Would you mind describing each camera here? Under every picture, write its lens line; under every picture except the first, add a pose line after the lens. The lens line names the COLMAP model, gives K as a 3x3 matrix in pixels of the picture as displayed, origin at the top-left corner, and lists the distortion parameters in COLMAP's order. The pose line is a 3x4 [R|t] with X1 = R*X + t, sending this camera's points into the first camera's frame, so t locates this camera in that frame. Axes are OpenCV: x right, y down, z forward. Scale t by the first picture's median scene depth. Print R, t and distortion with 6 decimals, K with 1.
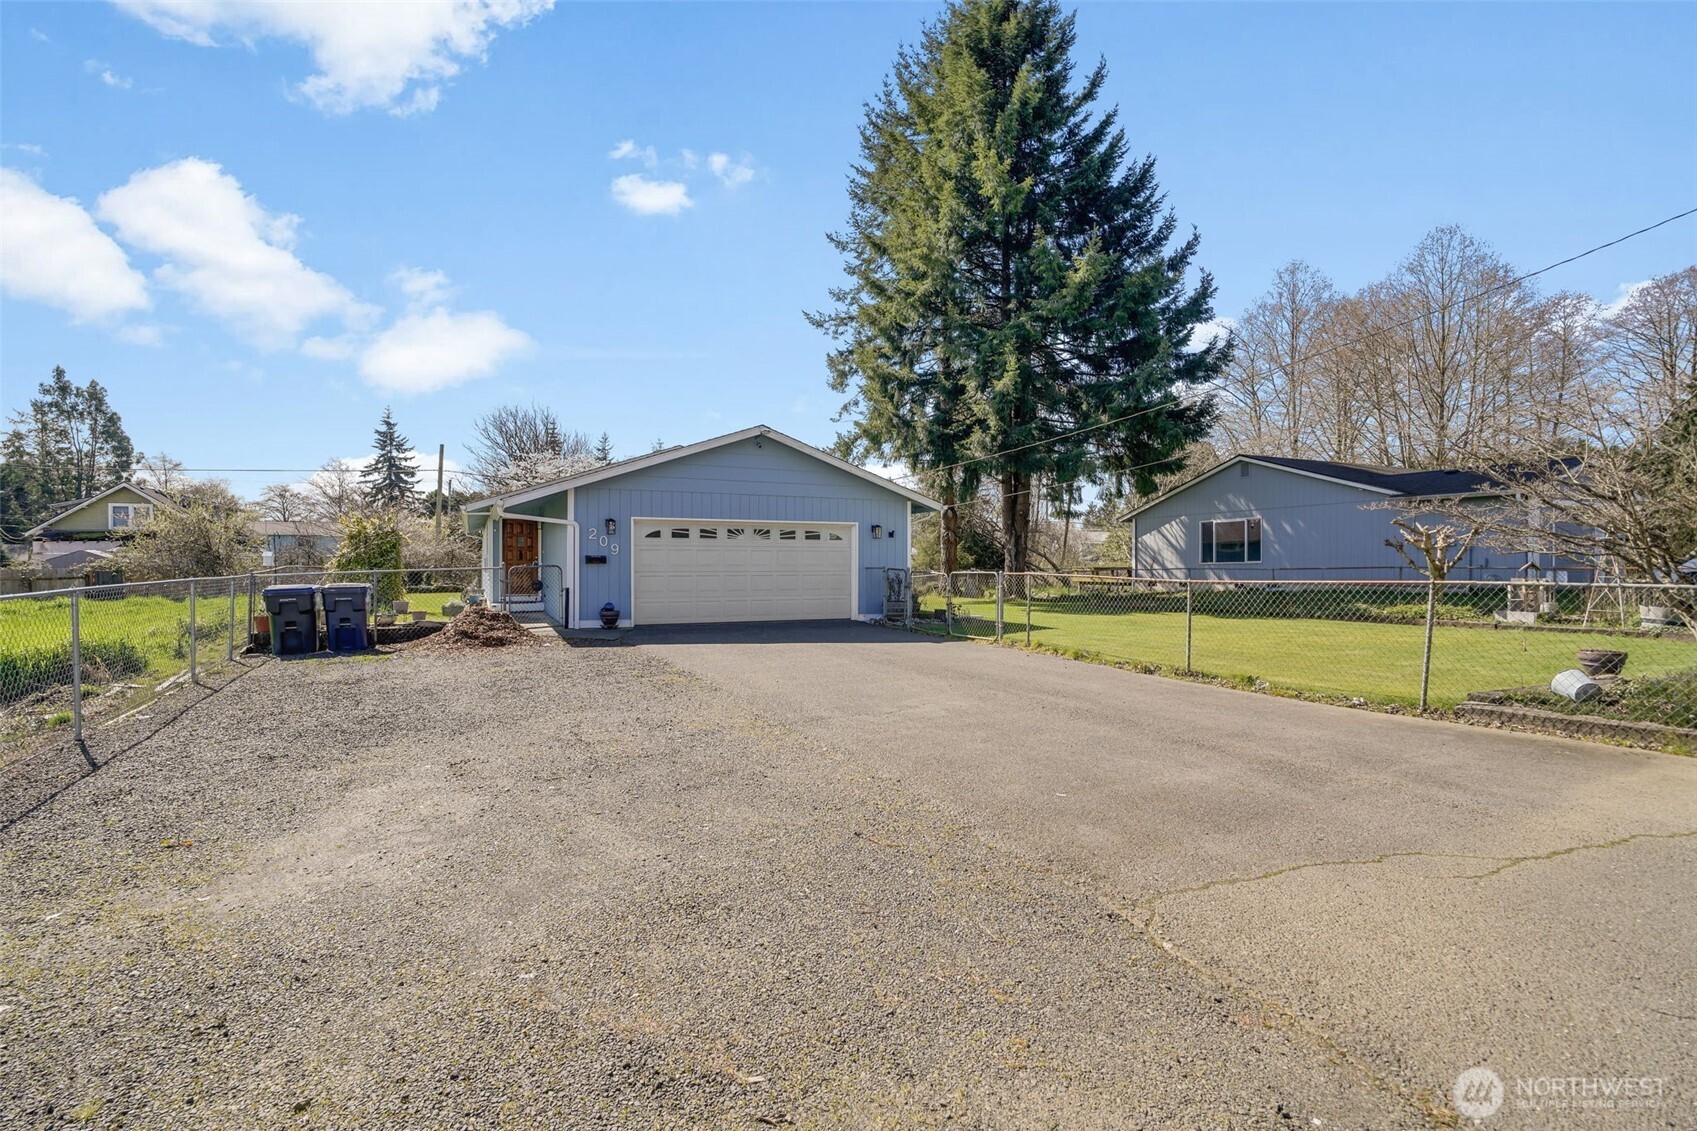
lens RADIAL K [[795.6, 0, 848.5], [0, 795.6, 565.5], [0, 0, 1]] dist [-0.003368, -0.001663]
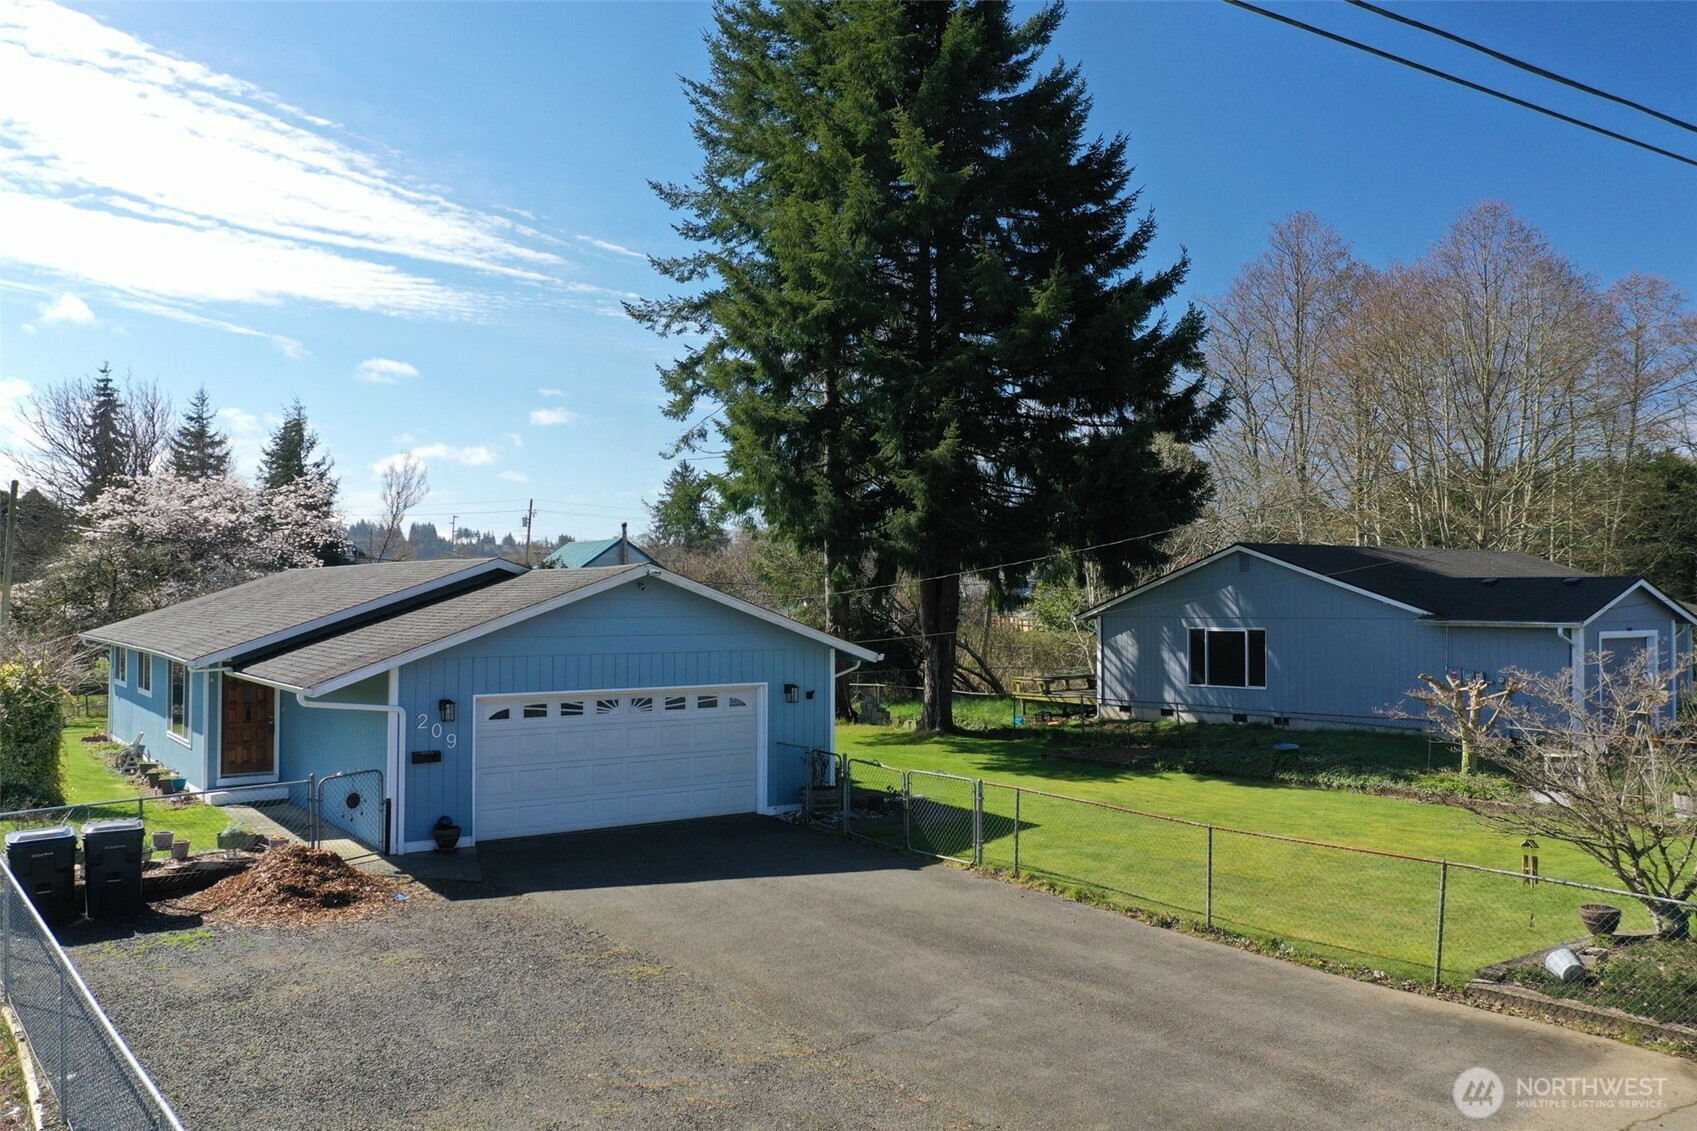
lens RADIAL K [[1318.1, 0, 848.5], [0, 1318.1, 565.5], [0, 0, 1]] dist [-0.011913, 0.007909]
pose [[0.983635, 0.003853, 0.180131, -0.097993], [0.000583, 0.999698, -0.024567, -0.096017], [-0.180171, 0.024270, 0.983336, -0.161673]]
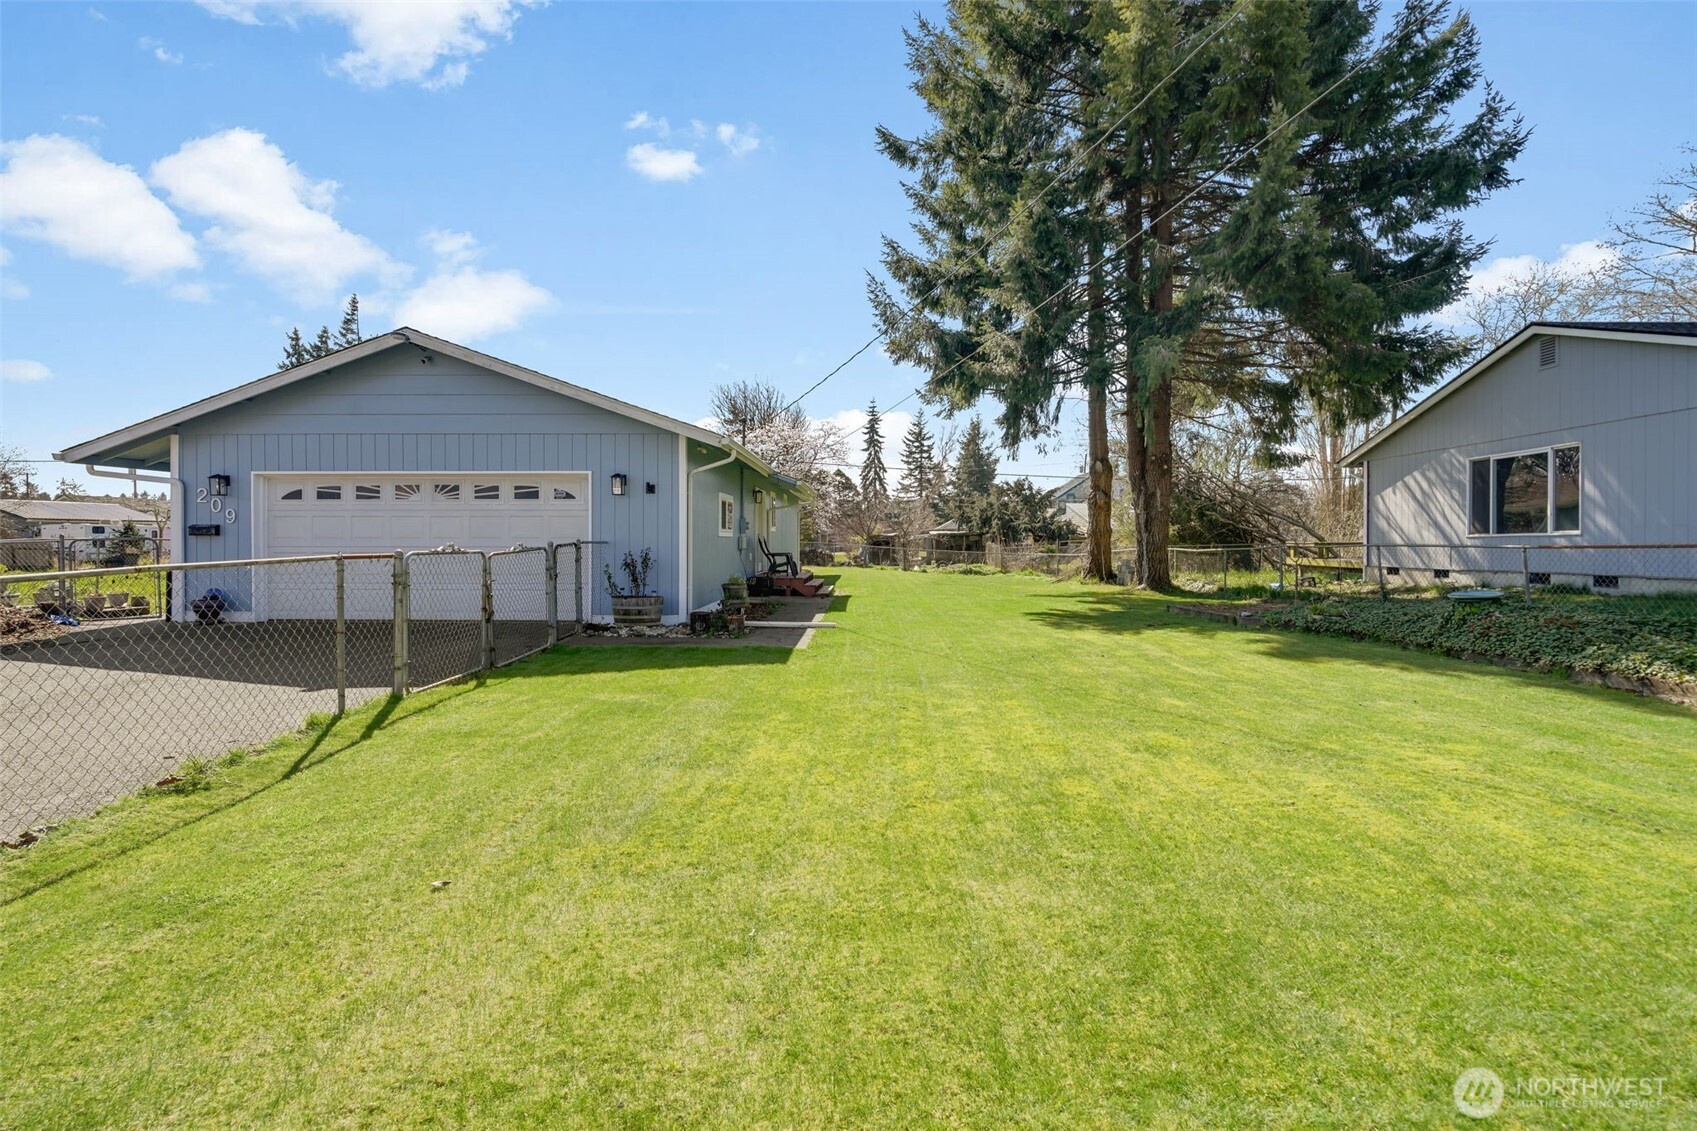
lens RADIAL K [[792.9, 0, 850.3], [0, 792.9, 546.2], [0, 0, 1]] dist [-0.005929, -0.001269]
pose [[0.899212, 0.004686, -0.437489, 0.345538], [-0.001142, 0.999964, 0.008363, 0.000607], [0.437512, -0.007021, 0.899185, 0.378199]]
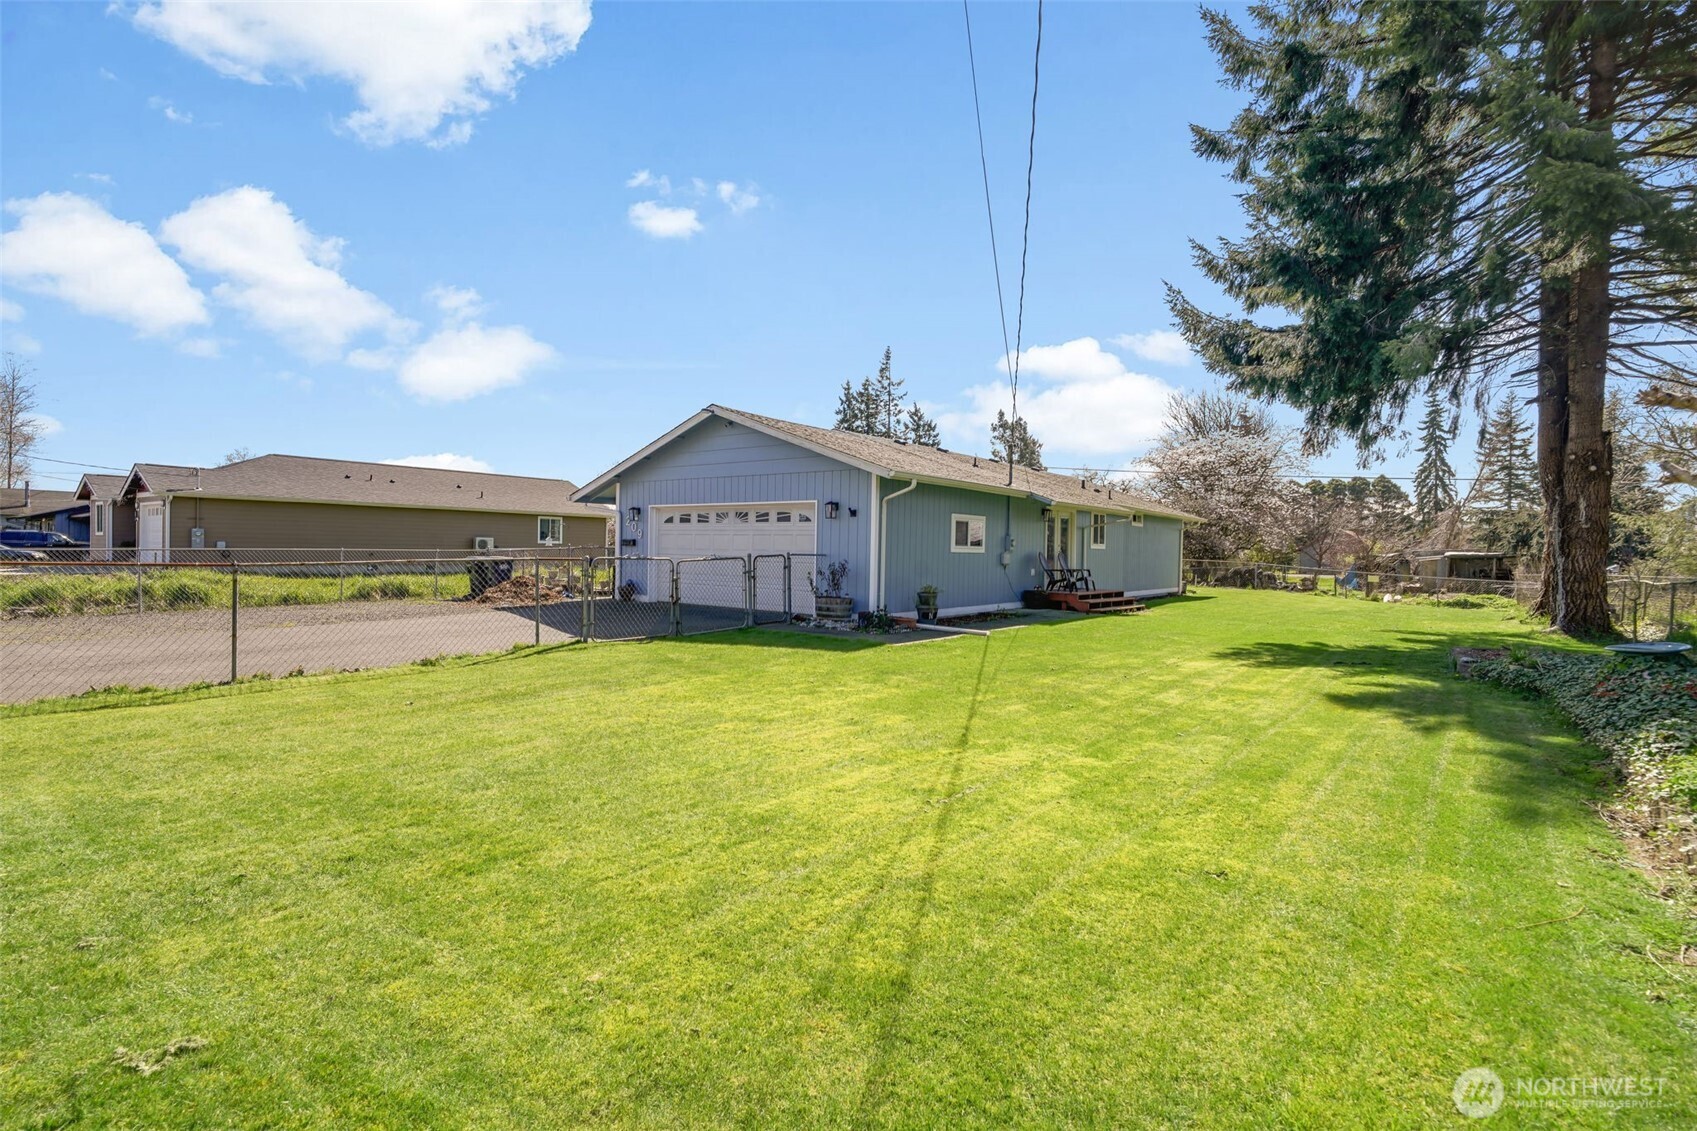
lens RADIAL K [[795.6, 0, 848.5], [0, 795.6, 565.5], [0, 0, 1]] dist [-0.003368, -0.001663]
pose [[0.457594, 0.026685, -0.888761, 0.557137], [-0.018644, 0.999618, 0.020415, -0.002241], [0.888966, 0.007228, 0.457916, 0.471633]]
